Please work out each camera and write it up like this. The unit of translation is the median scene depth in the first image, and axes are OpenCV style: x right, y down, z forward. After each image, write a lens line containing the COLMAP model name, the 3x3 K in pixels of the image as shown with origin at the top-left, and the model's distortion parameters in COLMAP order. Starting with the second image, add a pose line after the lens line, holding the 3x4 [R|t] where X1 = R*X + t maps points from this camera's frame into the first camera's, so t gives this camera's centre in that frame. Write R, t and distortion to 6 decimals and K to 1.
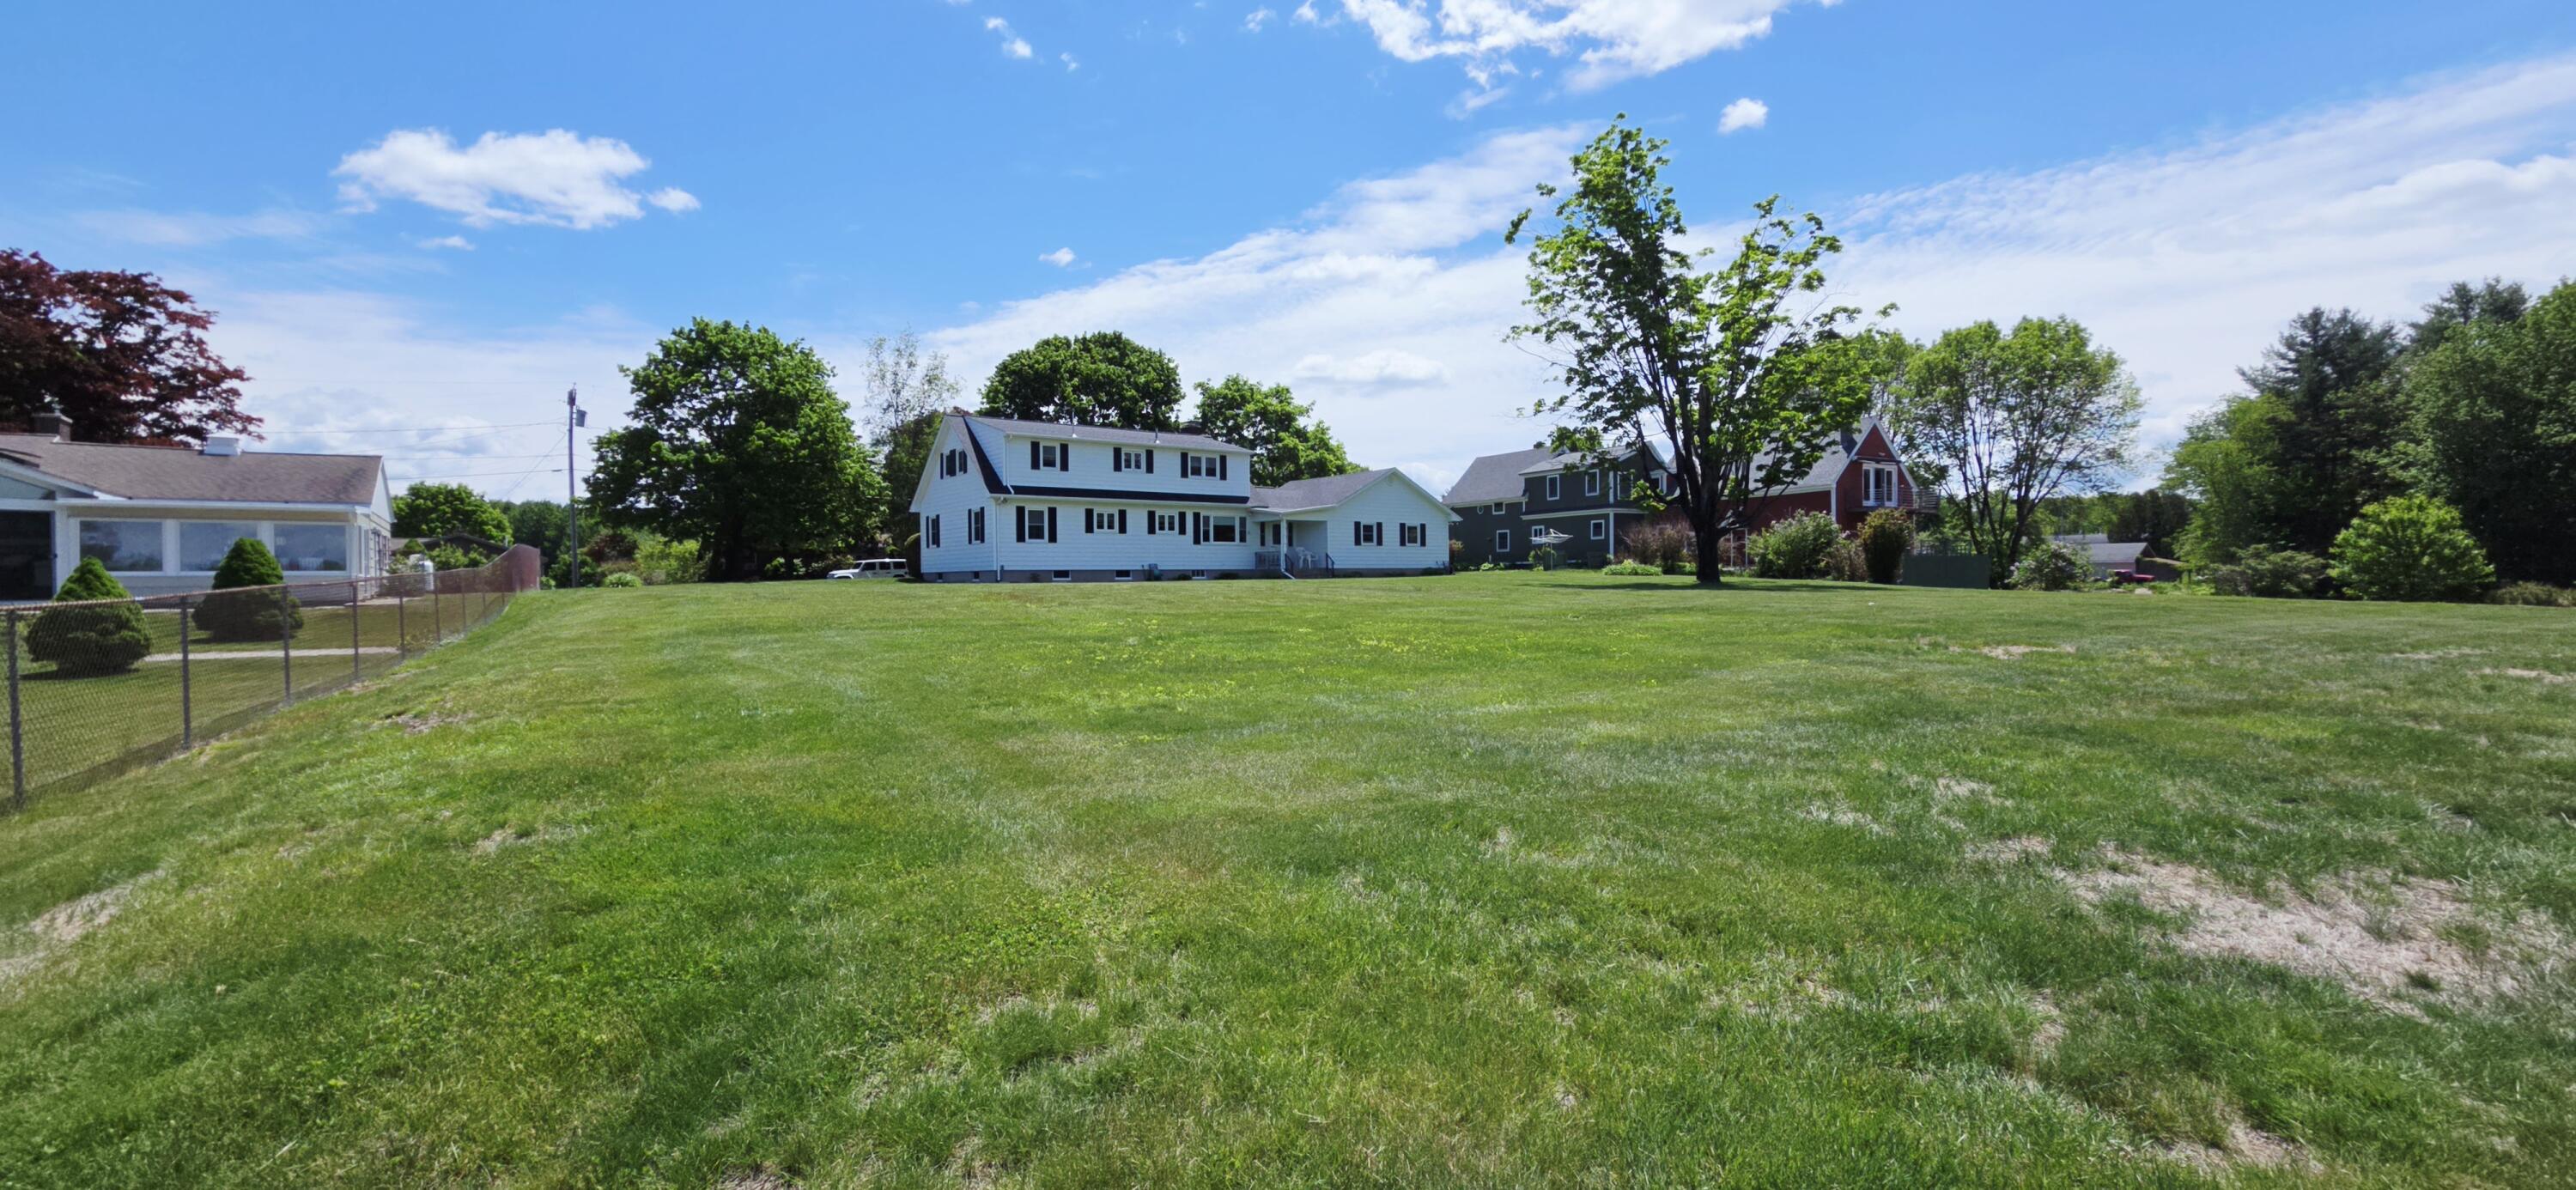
lens RADIAL K [[1075.2, 0, 1288.0], [0, 1075.2, 595.0], [0, 0, 1]] dist [0.000102, -0.000077]
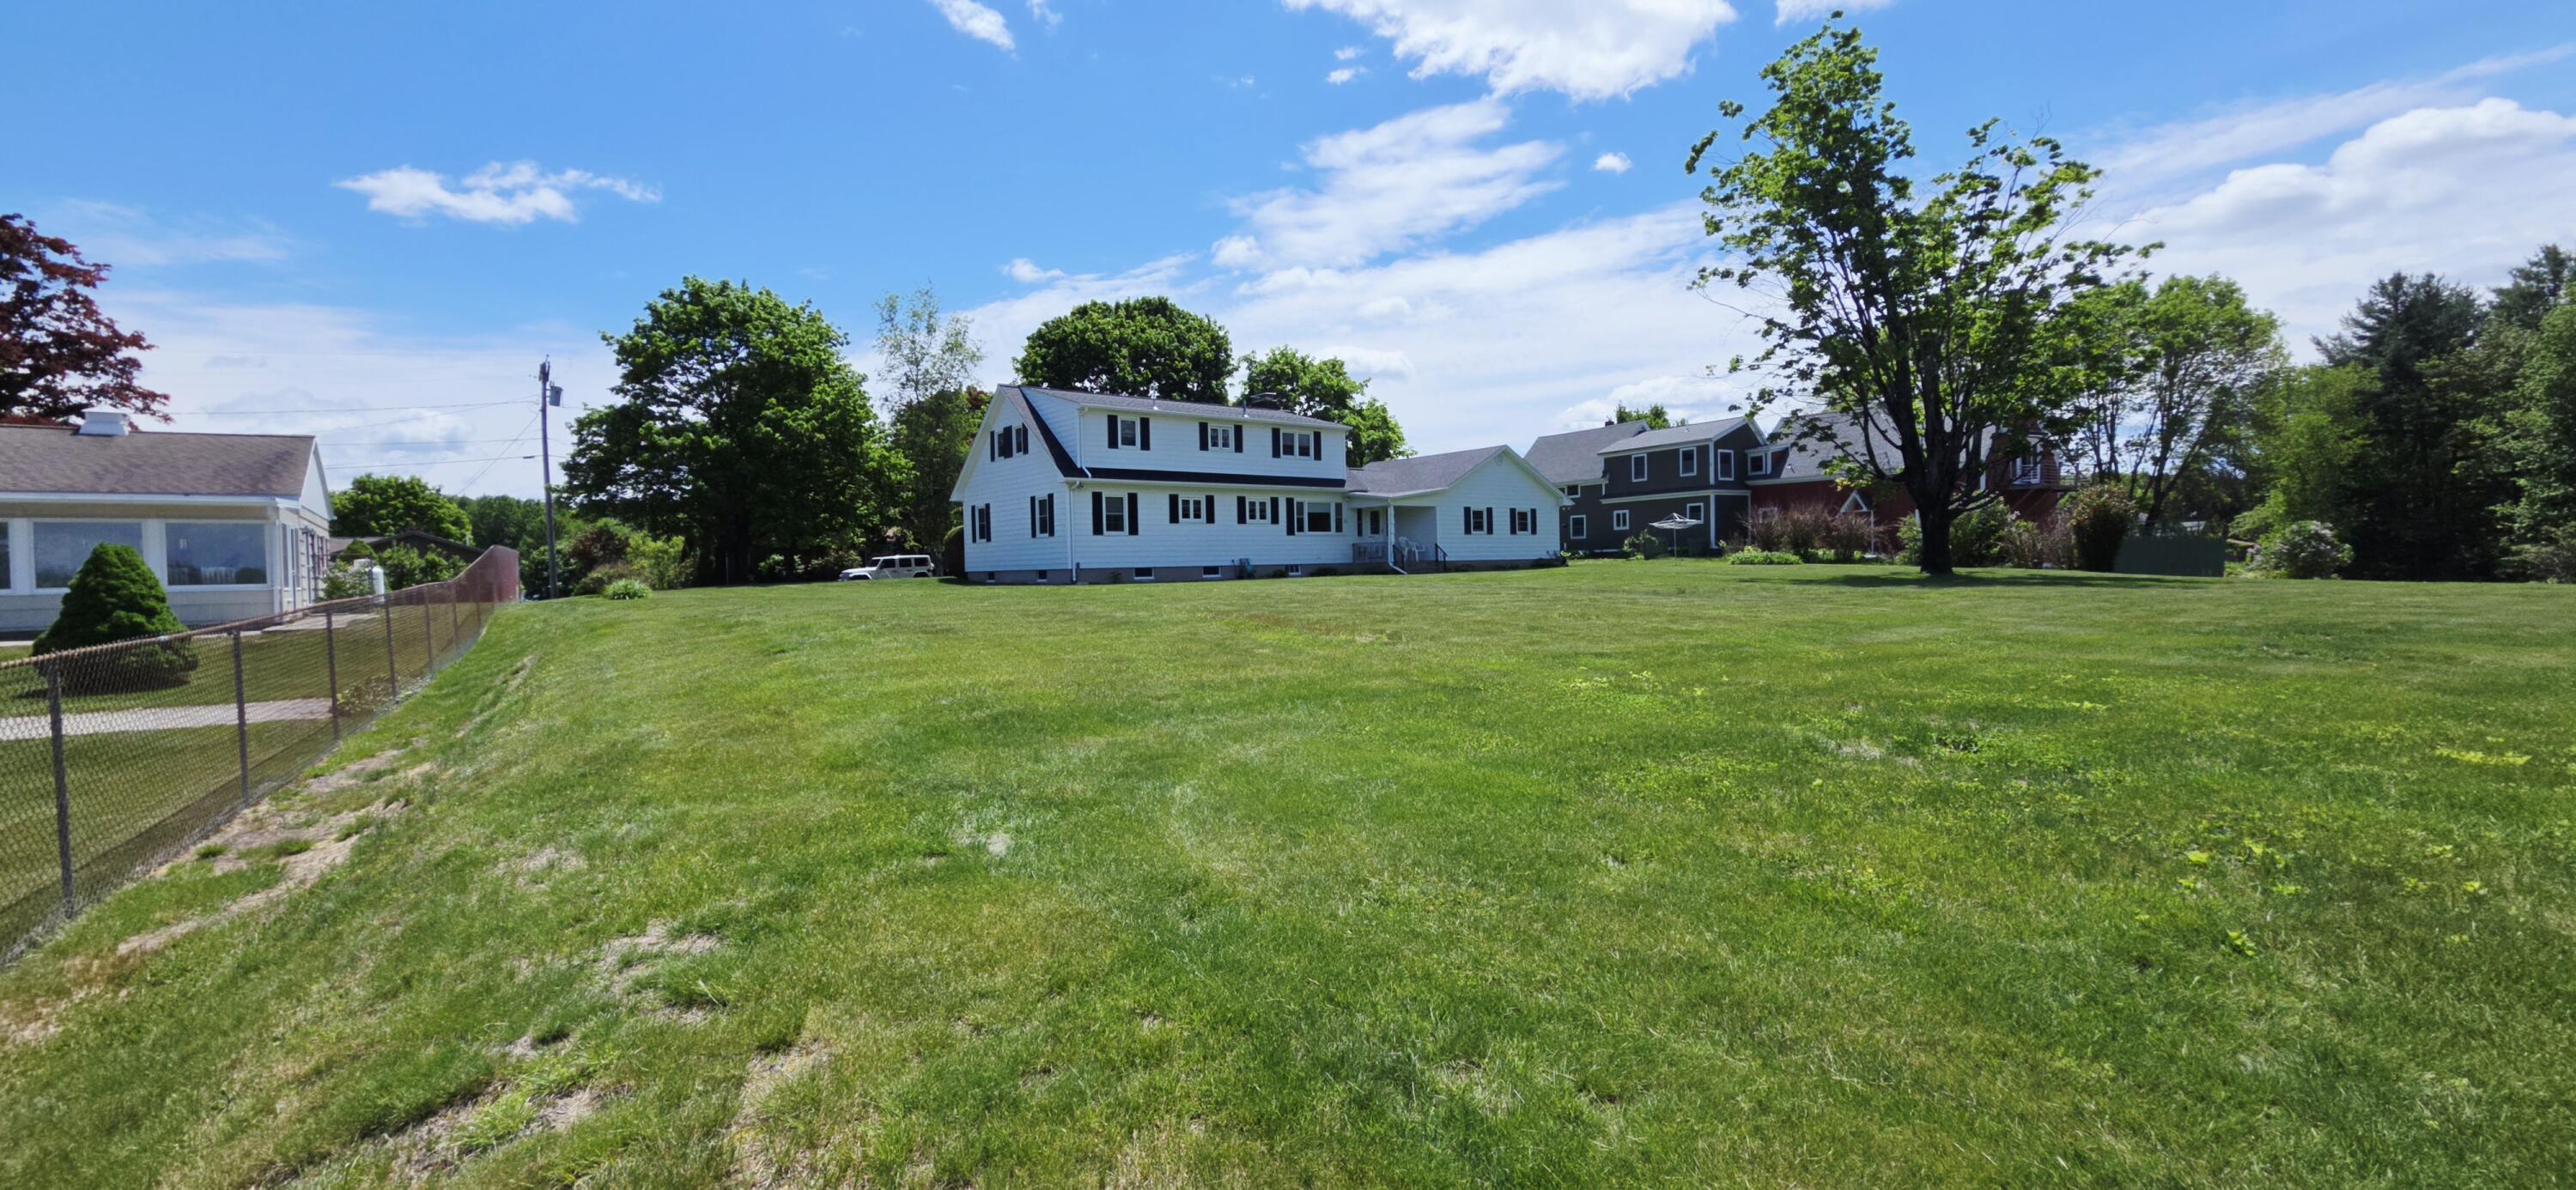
lens RADIAL K [[1075.2, 0, 1288.0], [0, 1075.2, 595.0], [0, 0, 1]] dist [0.000102, -0.000077]
pose [[0.999561, -0.012532, 0.026846, -0.106869], [0.012233, 0.999862, 0.011255, -0.008604], [-0.026983, -0.010922, 0.999576, 0.135194]]
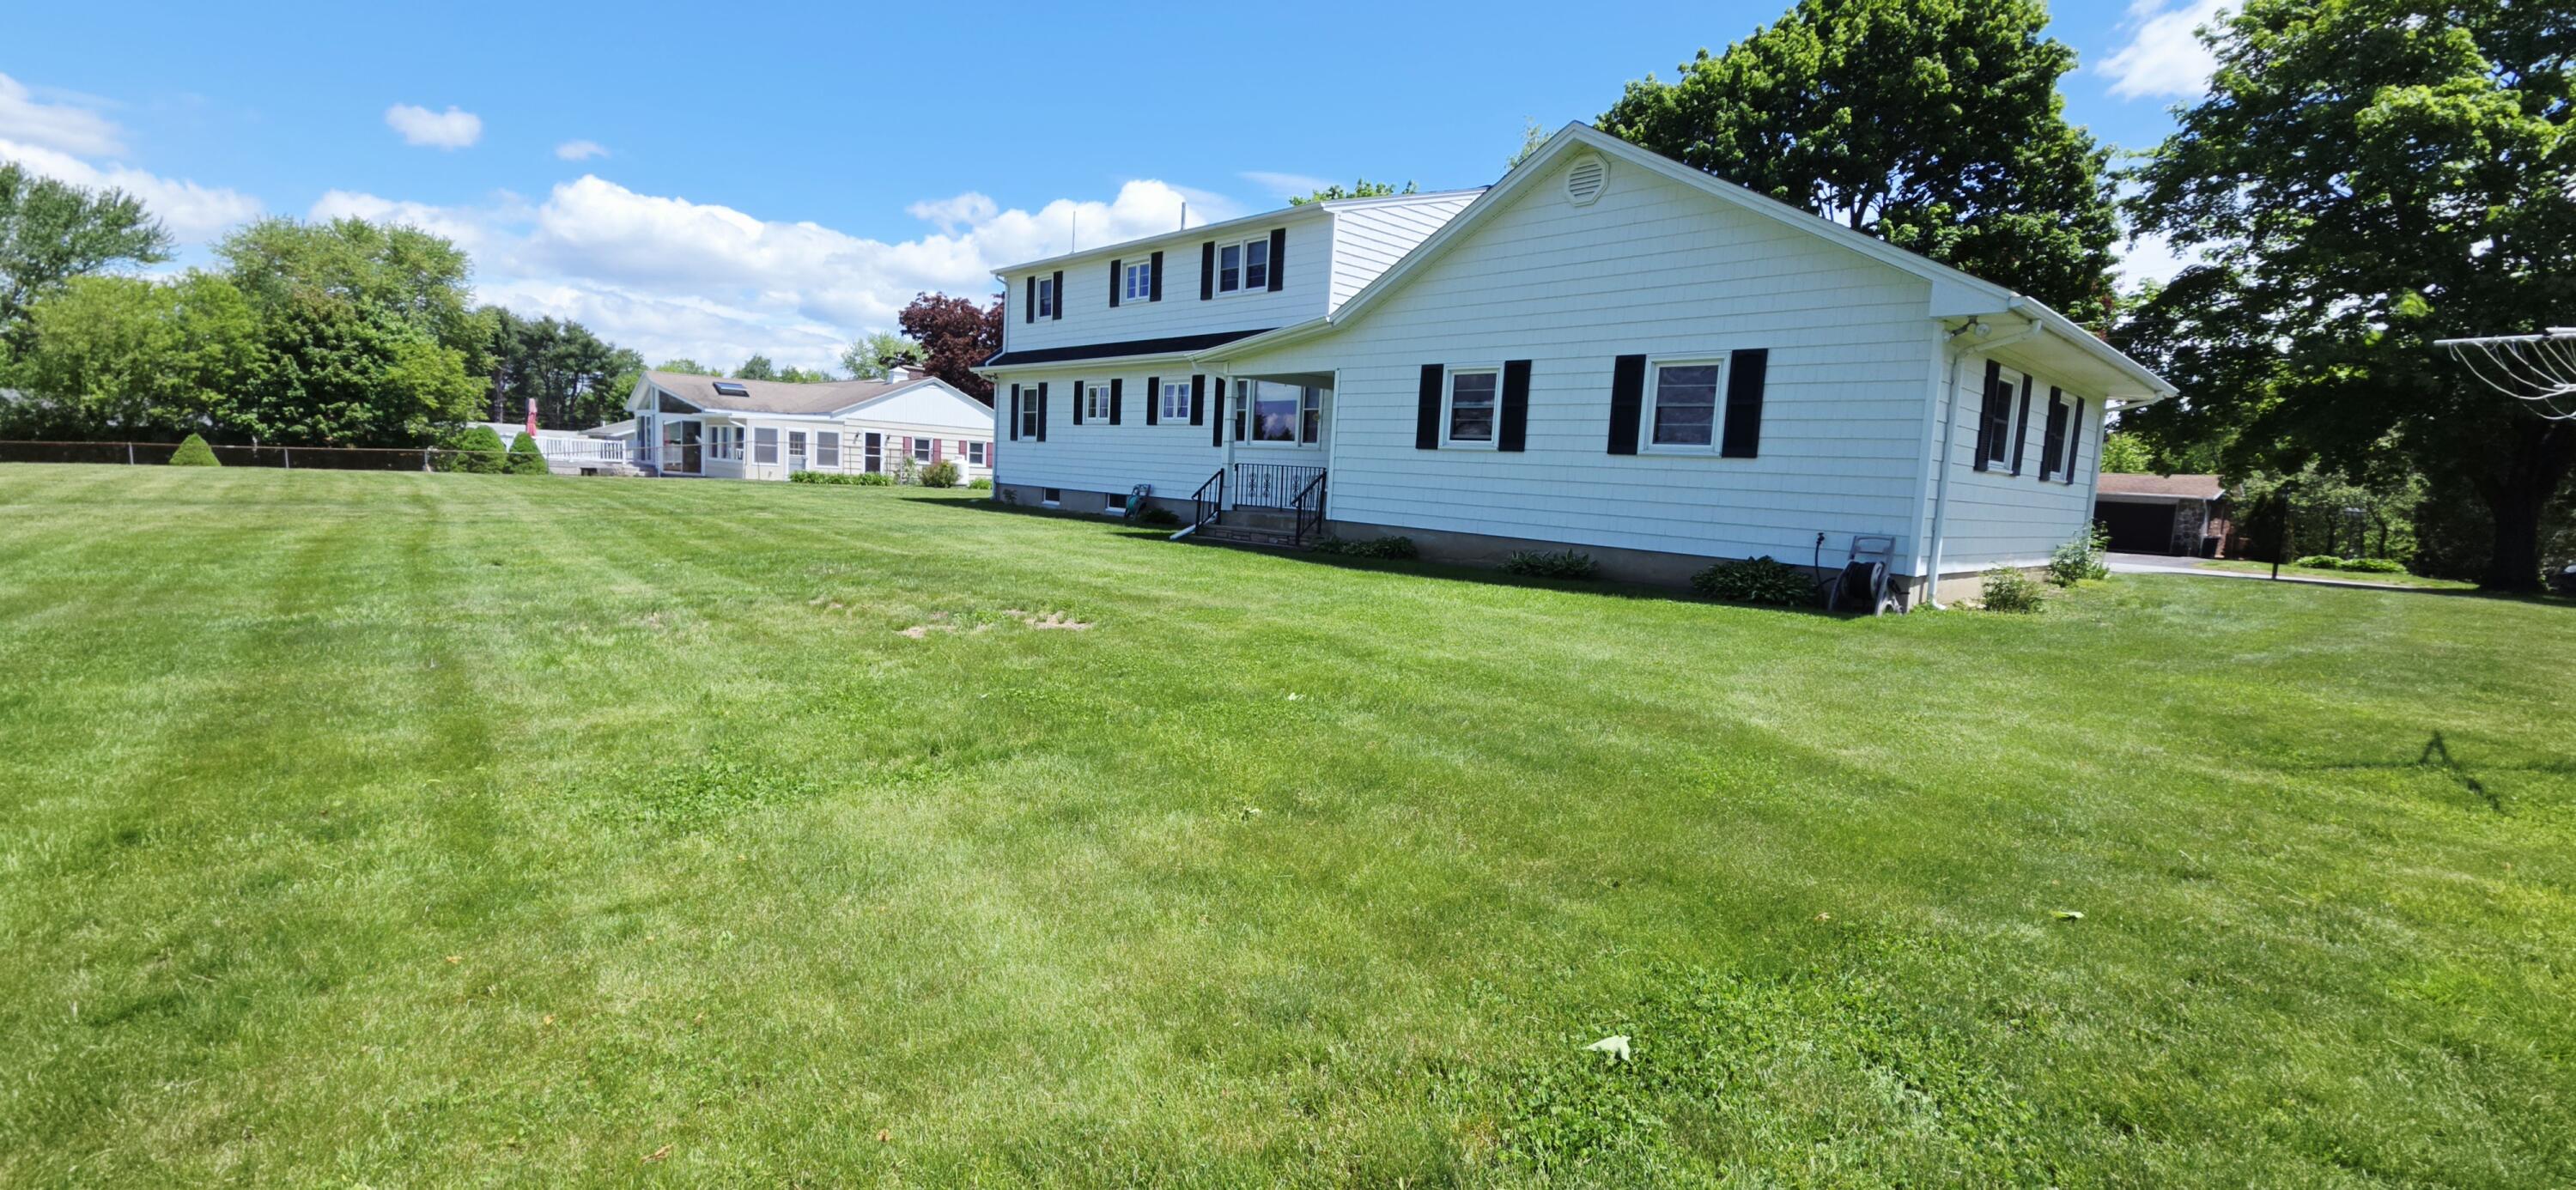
lens RADIAL K [[1075.2, 0, 1288.0], [0, 1075.2, 595.0], [0, 0, 1]] dist [0.000102, -0.000077]
pose [[0.089797, 0.126696, -0.987869, 0.358960], [-0.067886, 0.990348, 0.120843, -0.040400], [0.993644, 0.056211, 0.097531, 0.956605]]
